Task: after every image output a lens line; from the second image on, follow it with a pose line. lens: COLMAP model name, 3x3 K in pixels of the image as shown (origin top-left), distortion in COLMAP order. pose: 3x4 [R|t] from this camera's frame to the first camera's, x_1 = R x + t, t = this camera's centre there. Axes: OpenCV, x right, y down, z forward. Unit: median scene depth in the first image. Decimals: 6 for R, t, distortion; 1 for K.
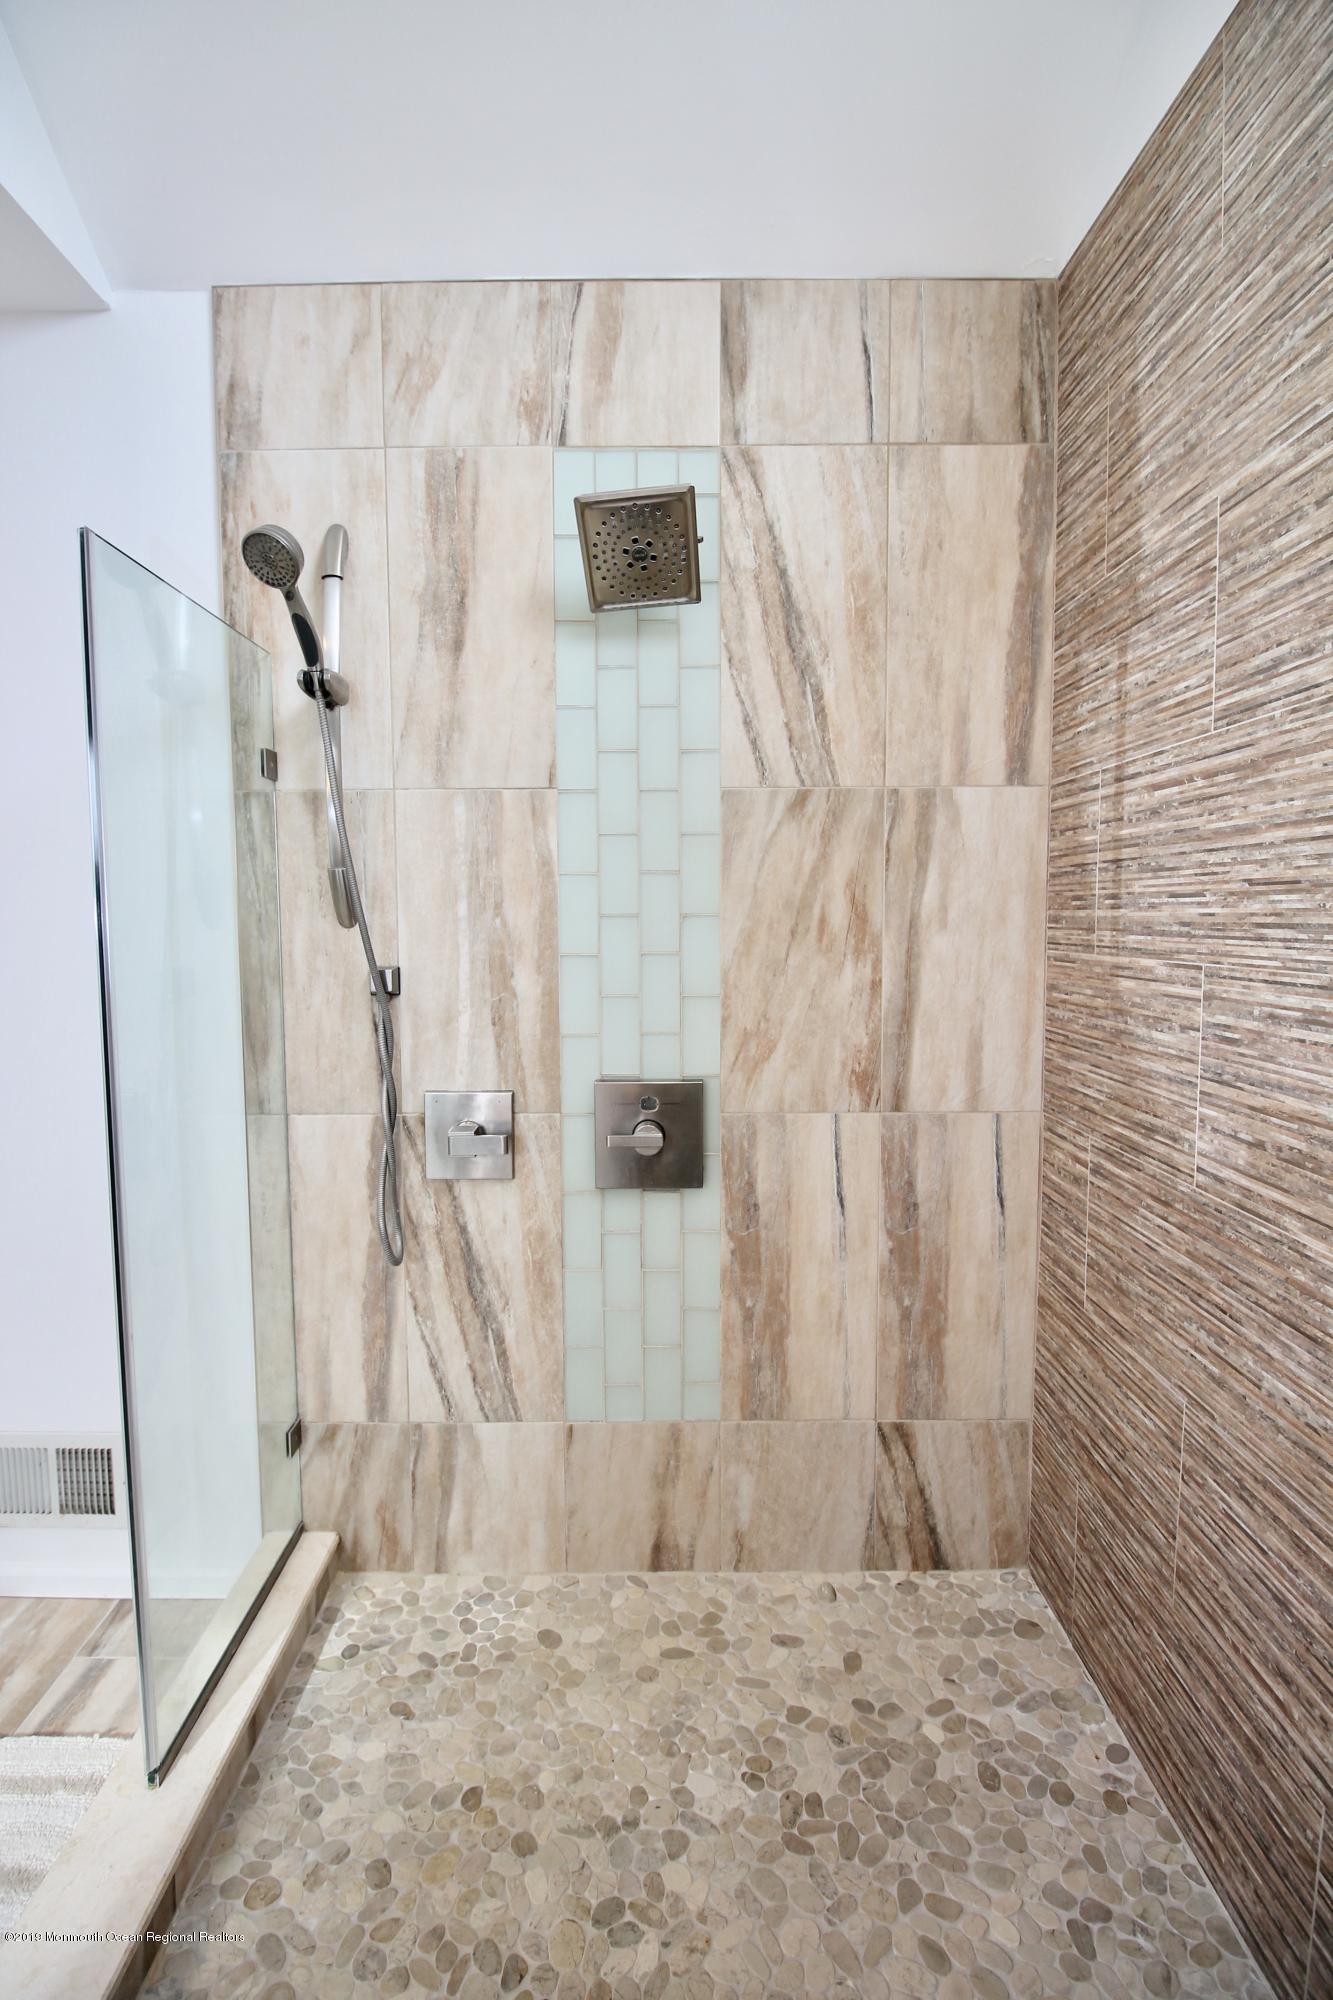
lens RADIAL K [[936.4, 0, 662.3], [0, 936.4, 978.8], [0, 0, 1]] dist [-0.003015, -0.010664]
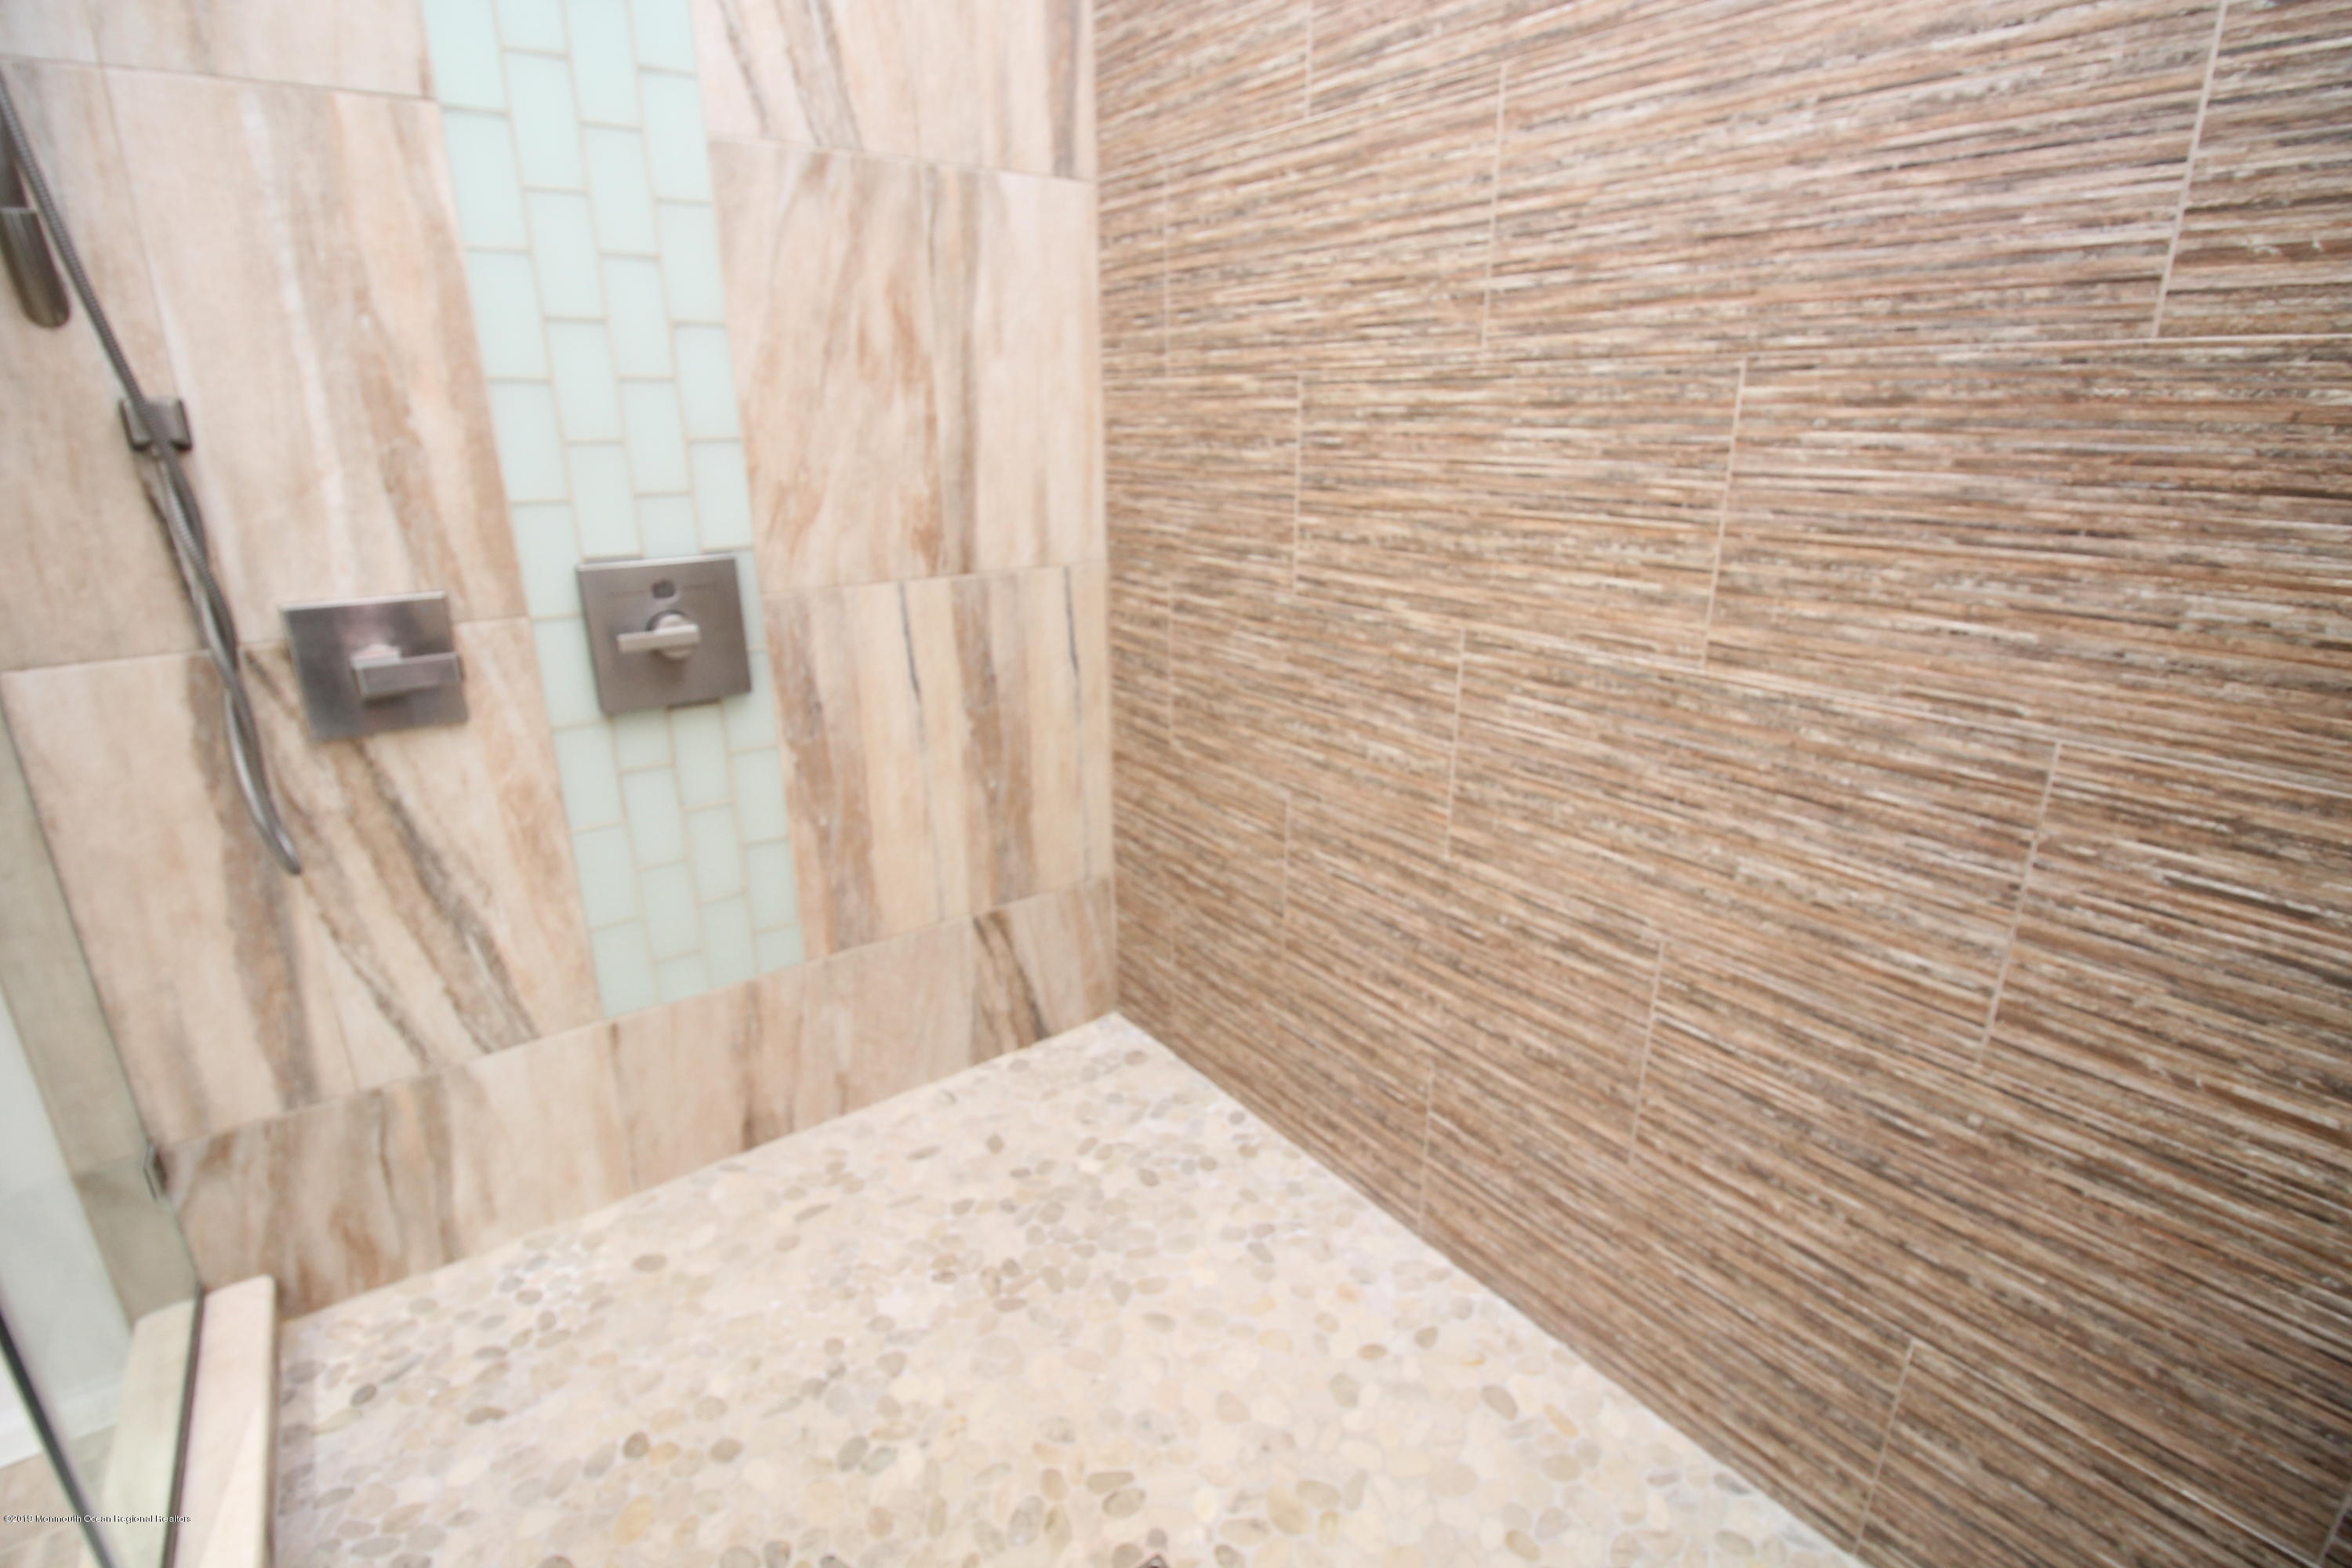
lens RADIAL K [[1101.2, 0, 1164.5], [0, 1101.2, 758.6], [0, 0, 1]] dist [-0.003015, -0.010664]
pose [[0.805243, -0.178095, 0.565567, -0.213415], [0.044805, 0.969376, 0.241461, 0.070523], [-0.591250, -0.169095, 0.788562, 0.056348]]
